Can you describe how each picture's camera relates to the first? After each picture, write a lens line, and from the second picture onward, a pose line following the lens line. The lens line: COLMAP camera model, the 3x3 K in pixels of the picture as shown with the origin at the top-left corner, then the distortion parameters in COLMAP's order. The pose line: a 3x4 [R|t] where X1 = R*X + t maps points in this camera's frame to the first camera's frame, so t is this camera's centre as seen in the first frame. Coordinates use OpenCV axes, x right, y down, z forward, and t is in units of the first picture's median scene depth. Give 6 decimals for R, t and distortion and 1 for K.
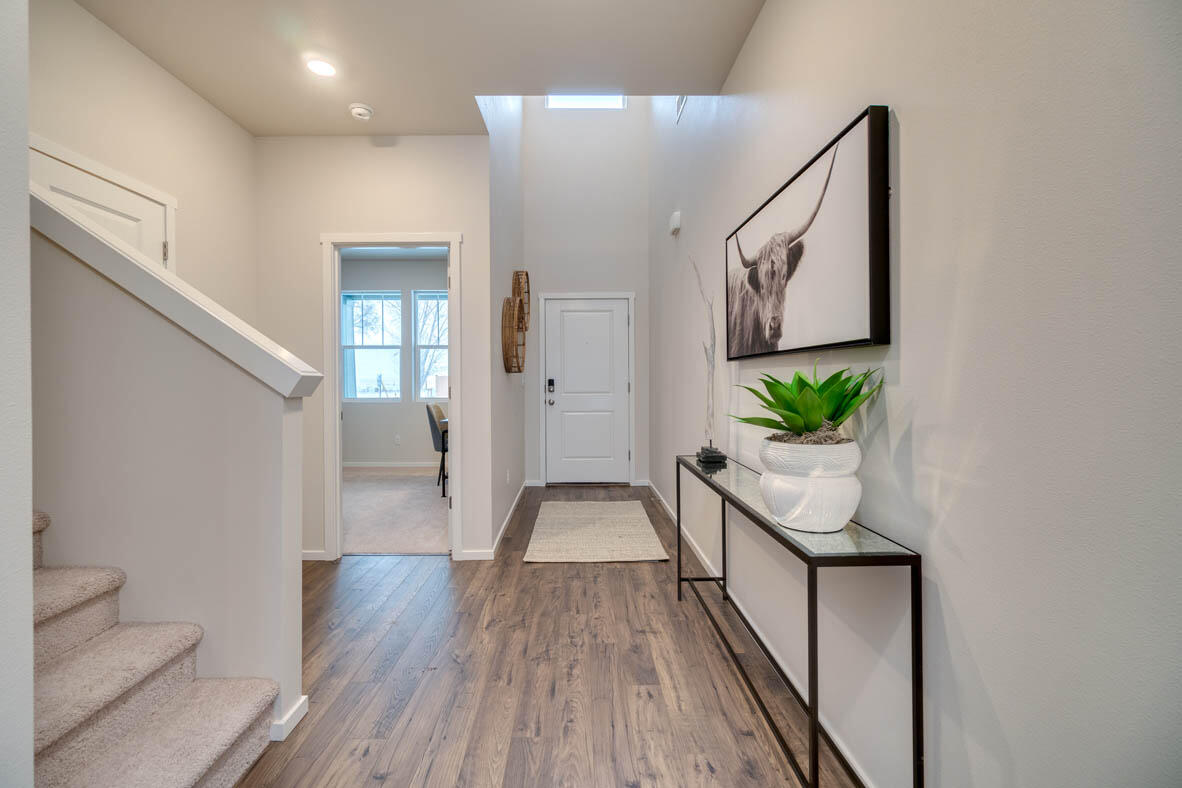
lens RADIAL K [[504.2, 0, 579.0], [0, 504.2, 383.3], [0, 0, 1]] dist [-0.000429, 0.001214]
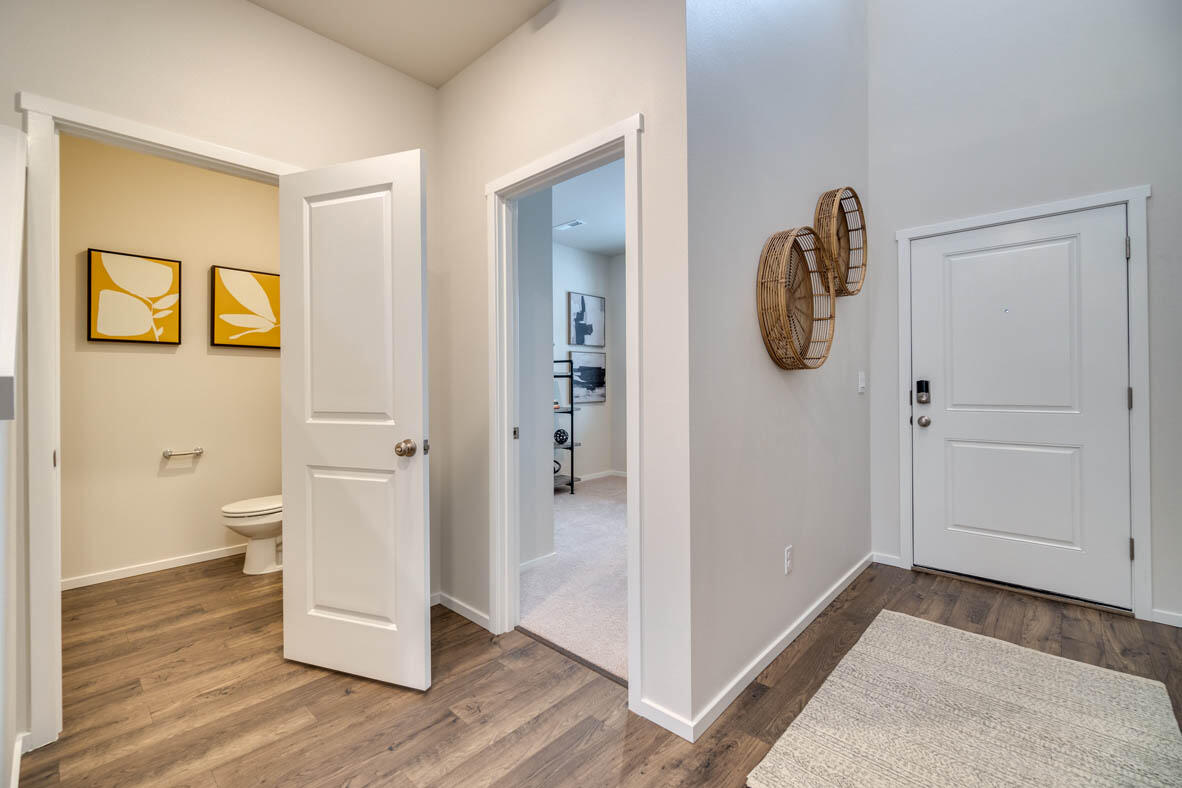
lens RADIAL K [[504.2, 0, 579.0], [0, 504.2, 383.3], [0, 0, 1]] dist [-0.000429, 0.001214]
pose [[0.721617, -0.001004, -0.692292, 0.058463], [-0.002311, 0.999990, -0.003858, -0.002173], [0.692289, 0.004384, 0.721607, 0.346112]]
